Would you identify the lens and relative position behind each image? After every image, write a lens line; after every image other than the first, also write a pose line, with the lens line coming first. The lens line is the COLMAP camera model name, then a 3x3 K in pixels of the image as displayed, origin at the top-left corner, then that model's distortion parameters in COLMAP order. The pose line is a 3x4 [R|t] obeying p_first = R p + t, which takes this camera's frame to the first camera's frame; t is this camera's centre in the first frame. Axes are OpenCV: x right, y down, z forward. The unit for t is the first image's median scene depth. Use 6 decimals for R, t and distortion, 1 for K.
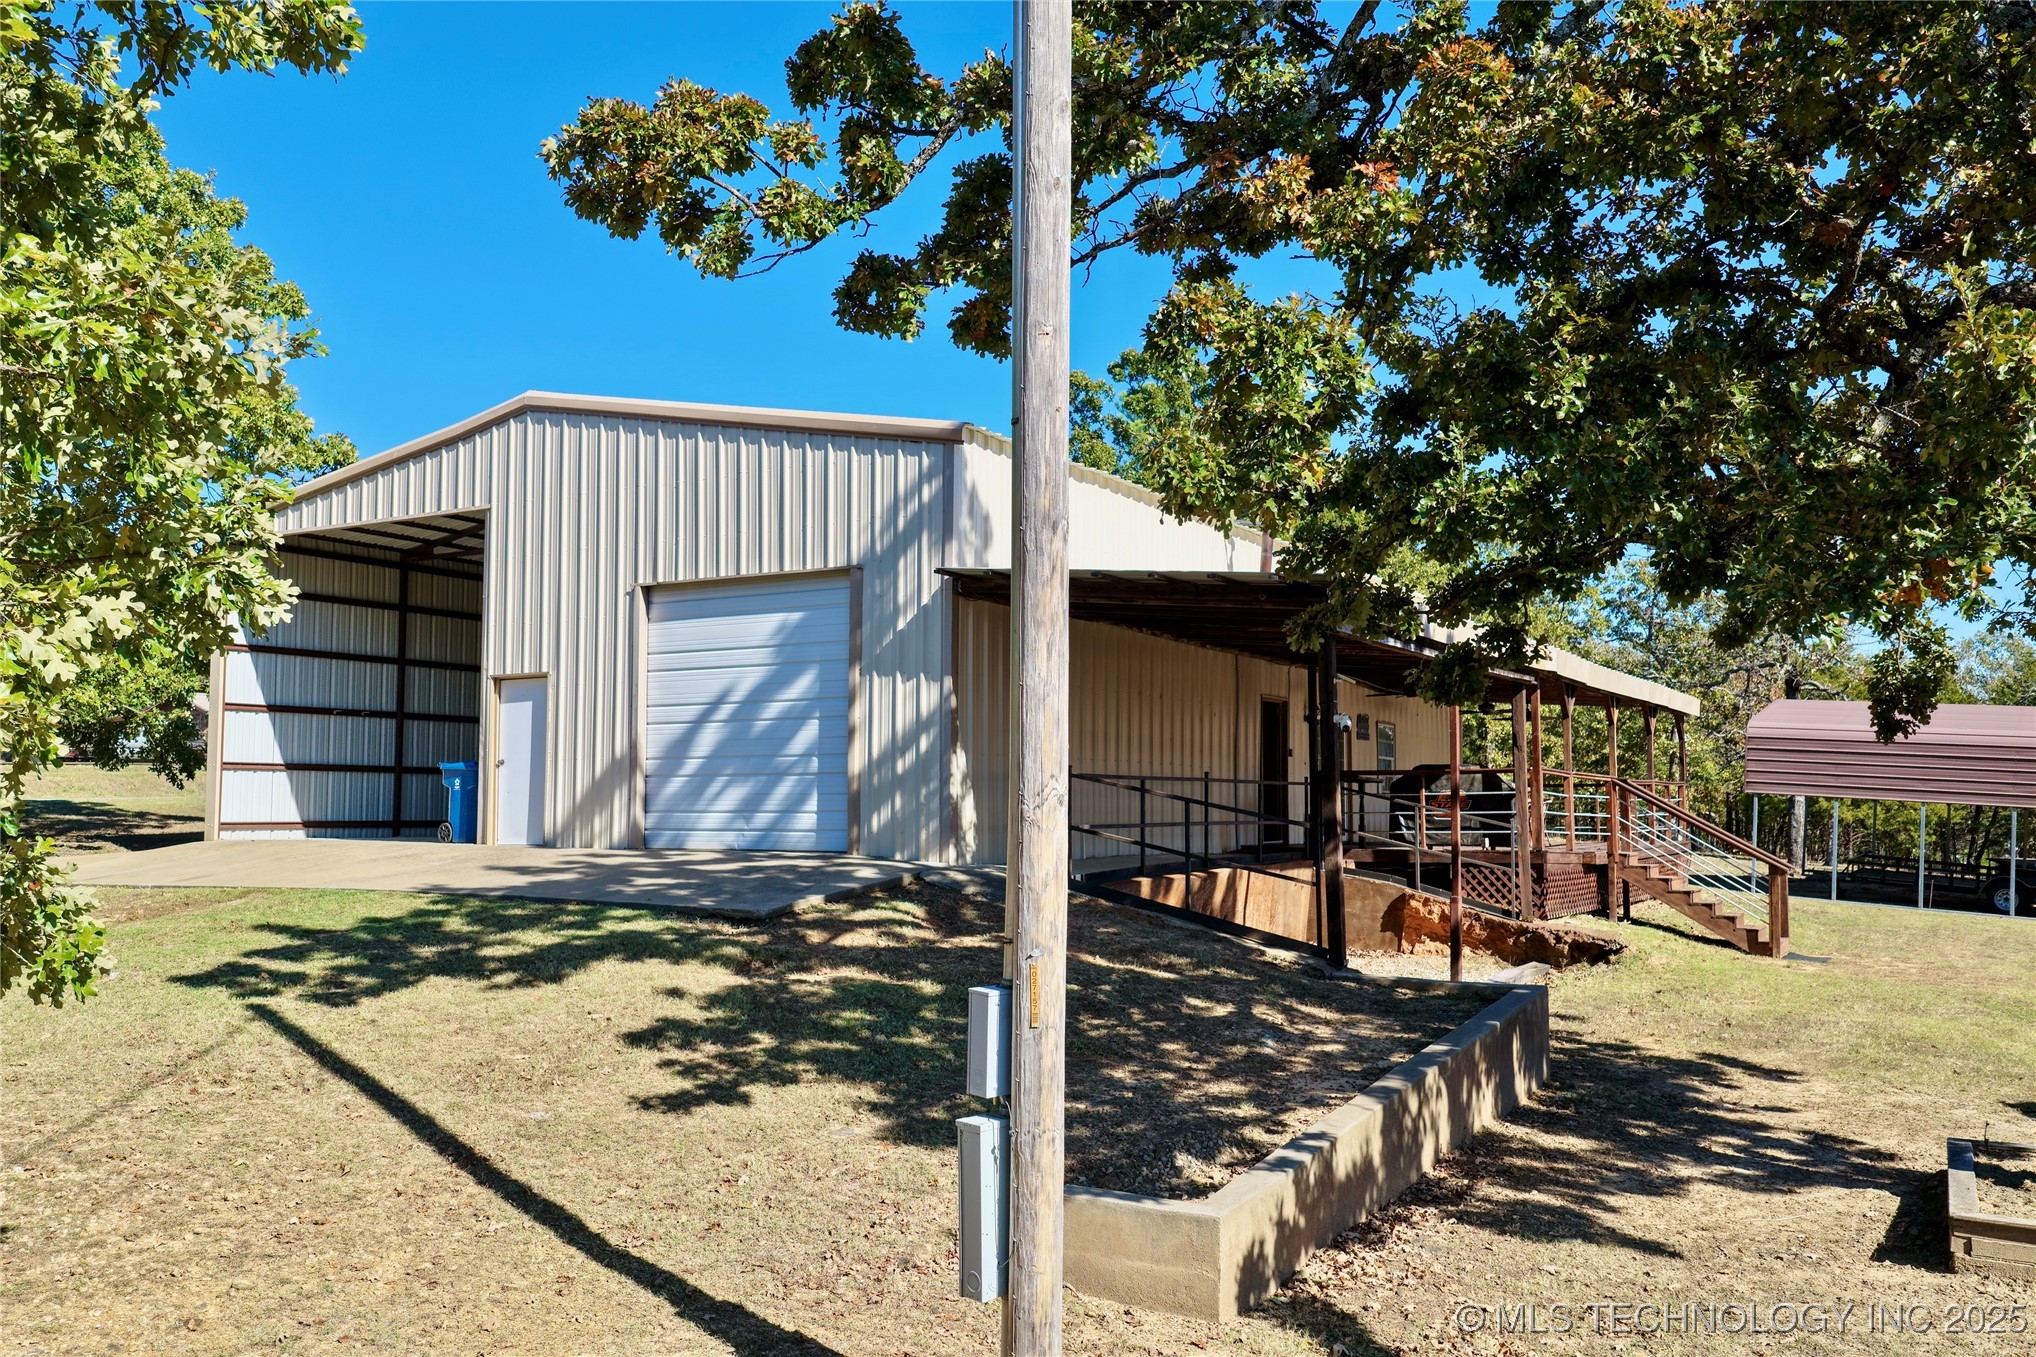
lens RADIAL K [[1684.5, 0, 1025.4], [0, 1684.5, 679.6], [0, 0, 1]] dist [-0.008757, 0.004292]
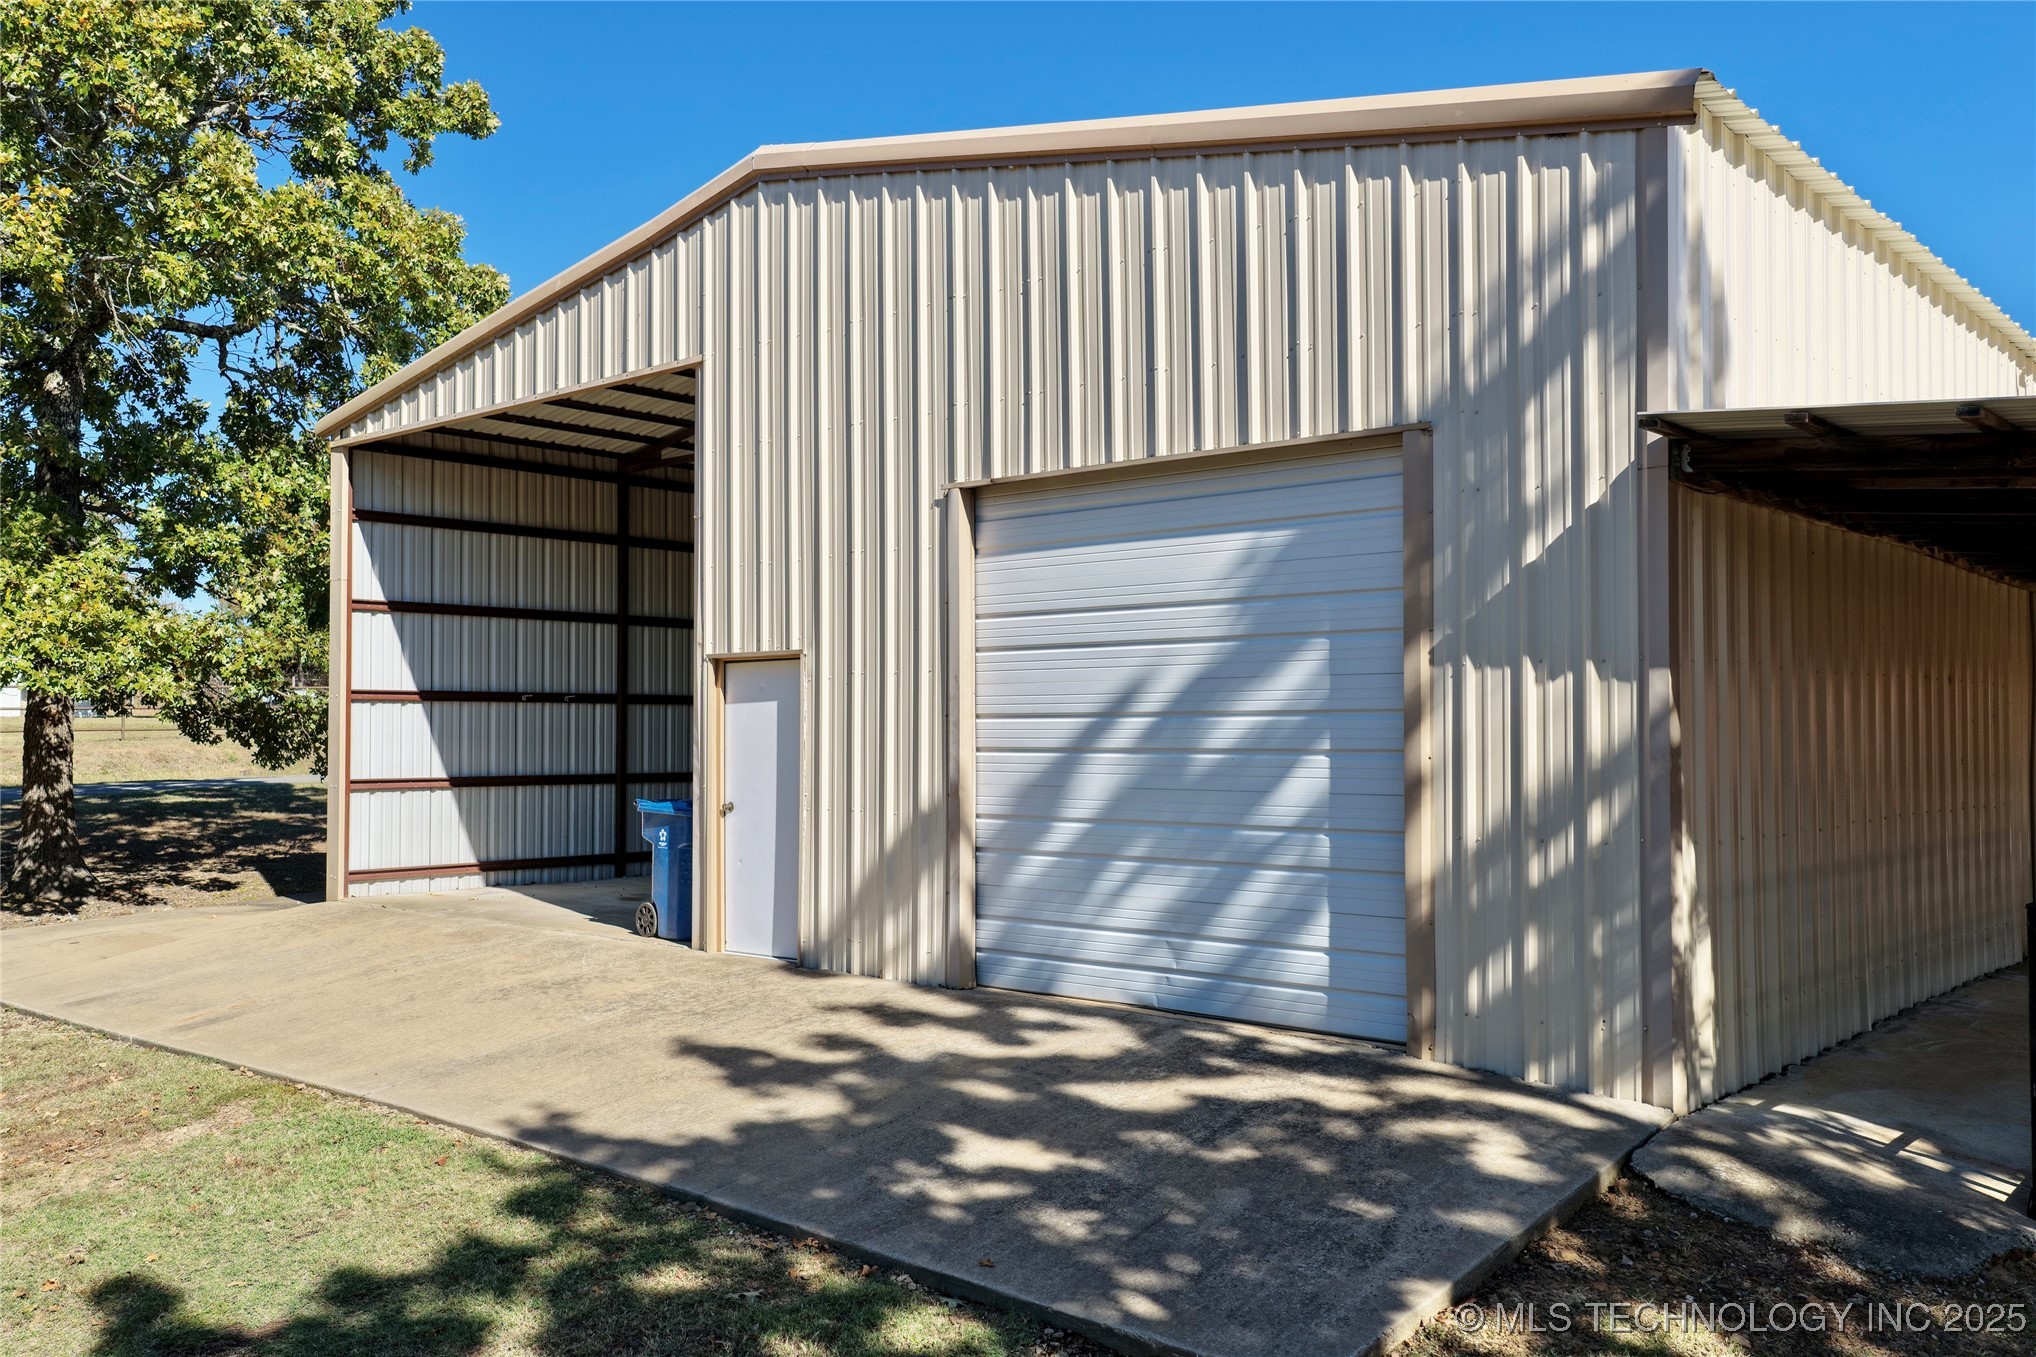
lens RADIAL K [[1704.0, 0, 1026.2], [0, 1704.0, 658.0], [0, 0, 1]] dist [-0.007638, 0.029982]
pose [[0.981551, -0.010561, -0.190908, -0.108079], [0.016717, 0.999390, 0.030665, -0.018518], [0.190468, -0.033290, 0.981129, 0.482998]]
